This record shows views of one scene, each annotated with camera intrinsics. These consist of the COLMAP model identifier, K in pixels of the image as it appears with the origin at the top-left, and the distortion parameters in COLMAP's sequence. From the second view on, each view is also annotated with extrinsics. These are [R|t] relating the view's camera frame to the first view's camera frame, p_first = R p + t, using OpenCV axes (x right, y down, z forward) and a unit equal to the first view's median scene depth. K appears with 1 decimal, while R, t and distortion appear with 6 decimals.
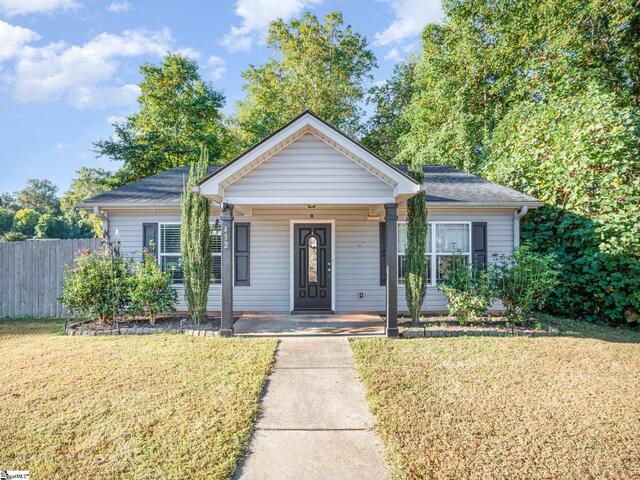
lens RADIAL K [[312.7, 0, 320.0], [0, 312.7, 240.0], [0, 0, 1]] dist [-0.004187, -0.000005]
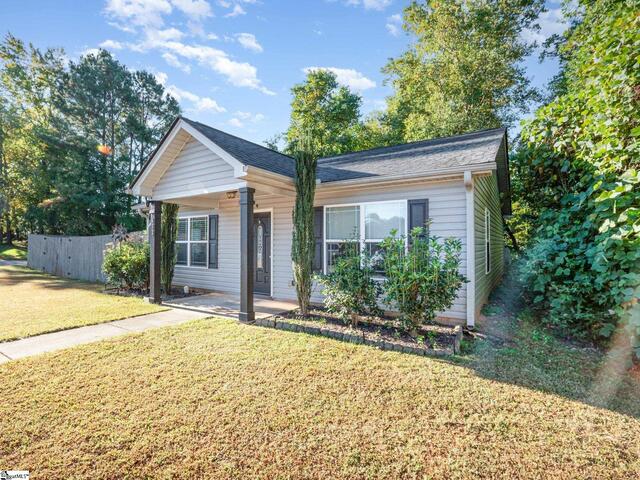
lens RADIAL K [[287.6, 0, 320.0], [0, 287.6, 240.0], [0, 0, 1]] dist [0.018978, 0.000031]
pose [[0.878621, -0.009039, -0.477434, 0.099376], [0.030517, 0.998840, 0.037251, 0.001574], [0.476544, -0.047300, 0.877877, 0.036993]]
